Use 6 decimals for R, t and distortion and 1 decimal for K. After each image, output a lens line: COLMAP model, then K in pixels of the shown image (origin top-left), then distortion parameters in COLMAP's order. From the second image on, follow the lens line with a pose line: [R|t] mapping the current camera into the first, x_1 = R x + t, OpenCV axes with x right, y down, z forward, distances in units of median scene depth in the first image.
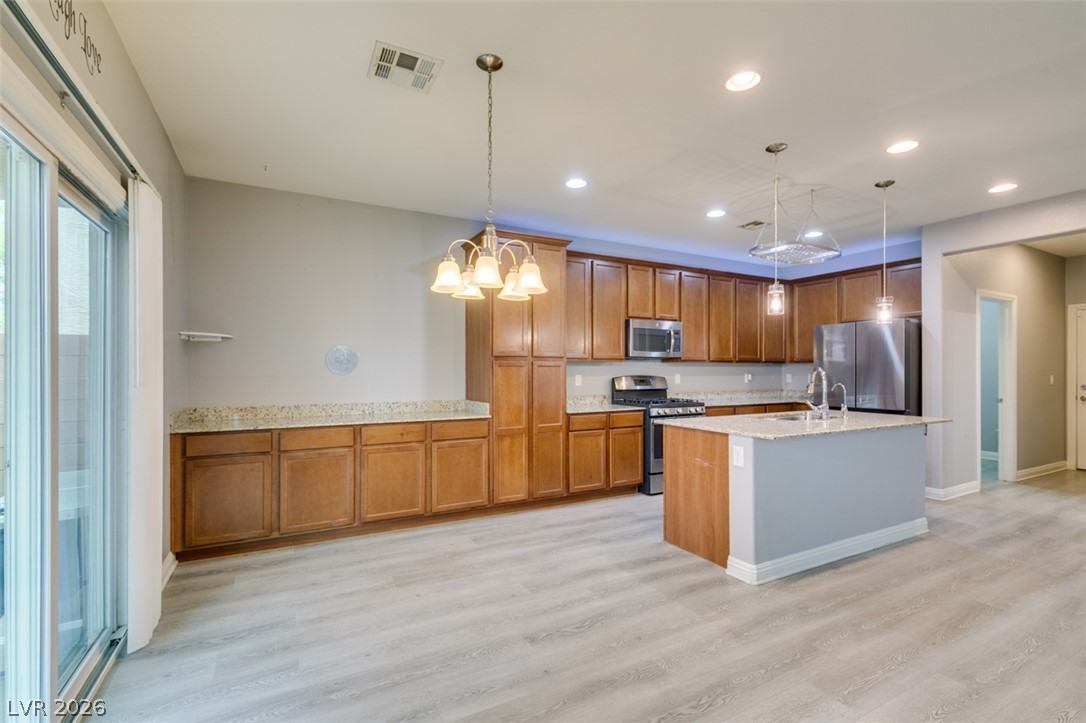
lens RADIAL K [[485.3, 0, 540.5], [0, 485.3, 368.0], [0, 0, 1]] dist [0.000627, -0.000086]
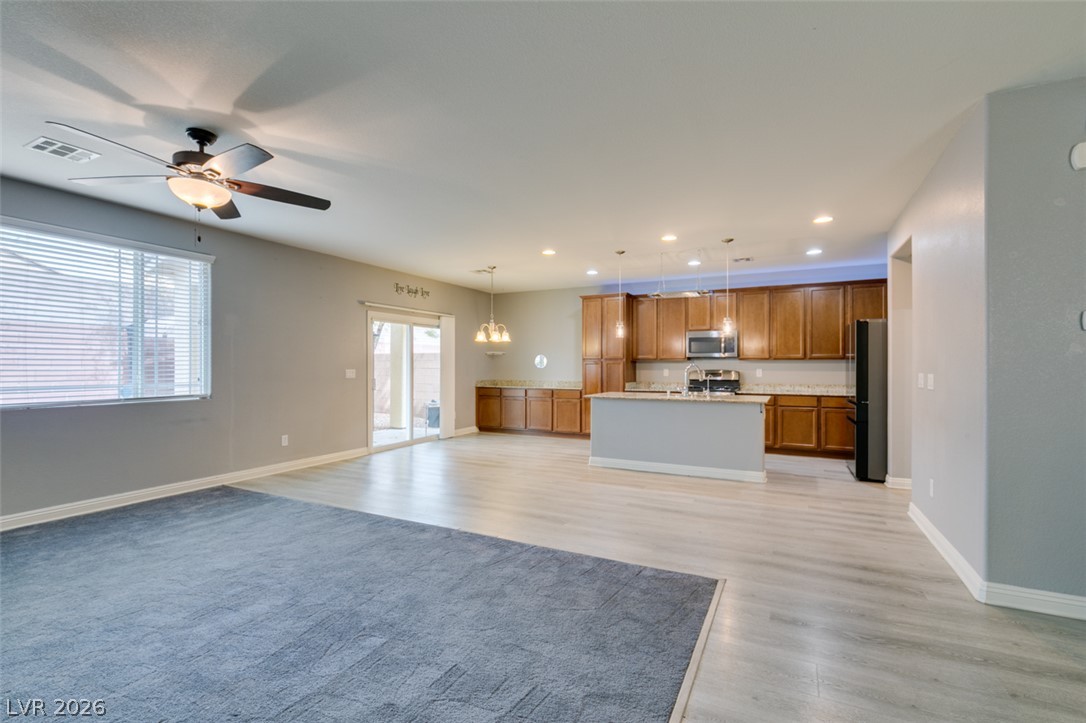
lens RADIAL K [[487.1, 0, 541.1], [0, 487.1, 364.1], [0, 0, 1]] dist [0.000041, -0.000128]
pose [[0.566920, -0.002720, -0.823768, 1.443477], [0.001508, 0.999996, -0.002264, 0.001226], [0.823771, 0.000042, 0.566922, -0.277602]]
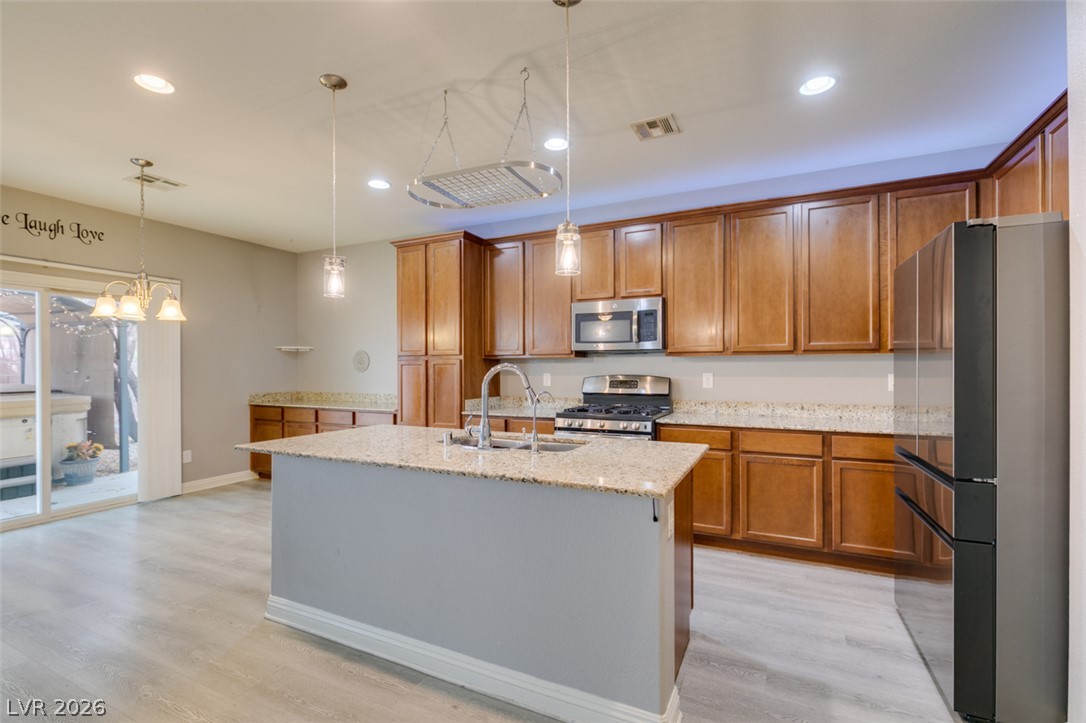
lens RADIAL K [[485.3, 0, 540.5], [0, 485.3, 368.0], [0, 0, 1]] dist [0.000627, -0.000086]
pose [[0.582426, -0.001884, -0.812881, 0.983193], [0.007303, 0.999969, 0.002915, 0.001949], [0.812851, -0.007634, 0.582422, 0.613695]]
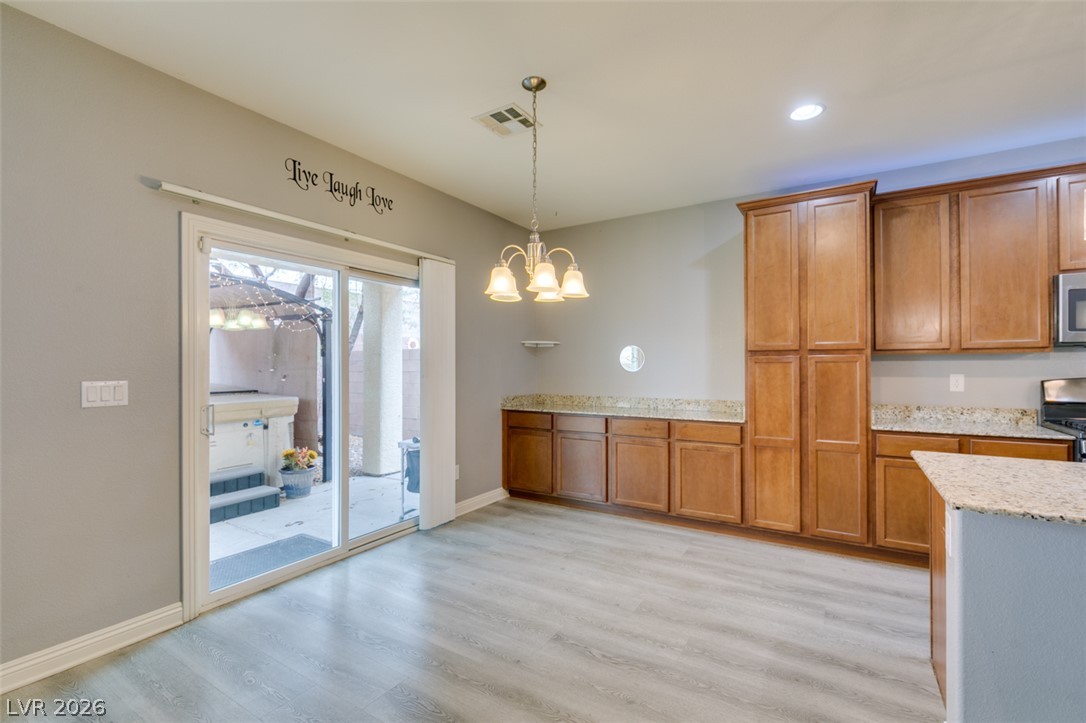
lens RADIAL K [[485.0, 0, 543.3], [0, 485.0, 363.5], [0, 0, 1]] dist [0.000652, -0.000411]
pose [[0.499074, -0.008478, -0.866518, 0.456009], [0.004810, 0.999964, -0.007013, 0.001818], [0.866546, -0.000668, 0.499097, 0.262604]]
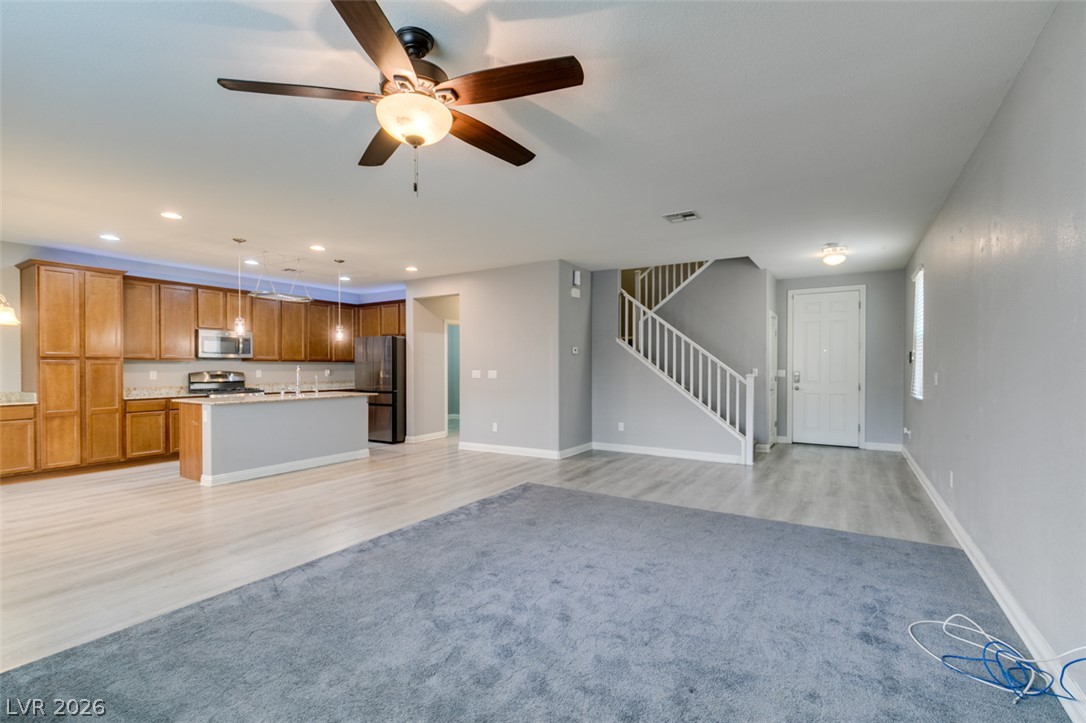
lens RADIAL K [[485.3, 0, 540.5], [0, 485.3, 368.0], [0, 0, 1]] dist [0.000627, -0.000086]
pose [[0.869889, -0.003814, 0.493233, 0.425846], [0.001325, 0.999985, 0.005397, 0.000599], [-0.493246, -0.004041, 0.869880, -0.795450]]
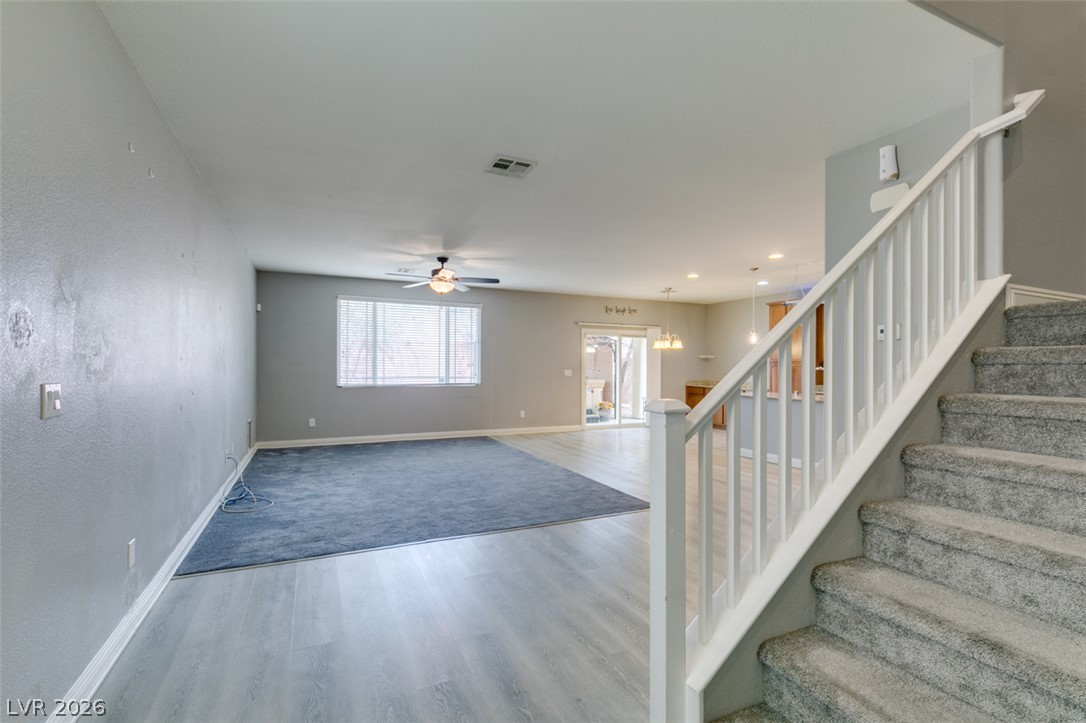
lens RADIAL K [[488.1, 0, 541.1], [0, 488.1, 364.1], [0, 0, 1]] dist [0.022464, -0.000017]
pose [[-0.058812, -0.005933, -0.998251, 2.095864], [-0.002911, 0.999979, -0.005772, 0.000455], [0.998265, 0.002567, -0.058828, 0.121827]]
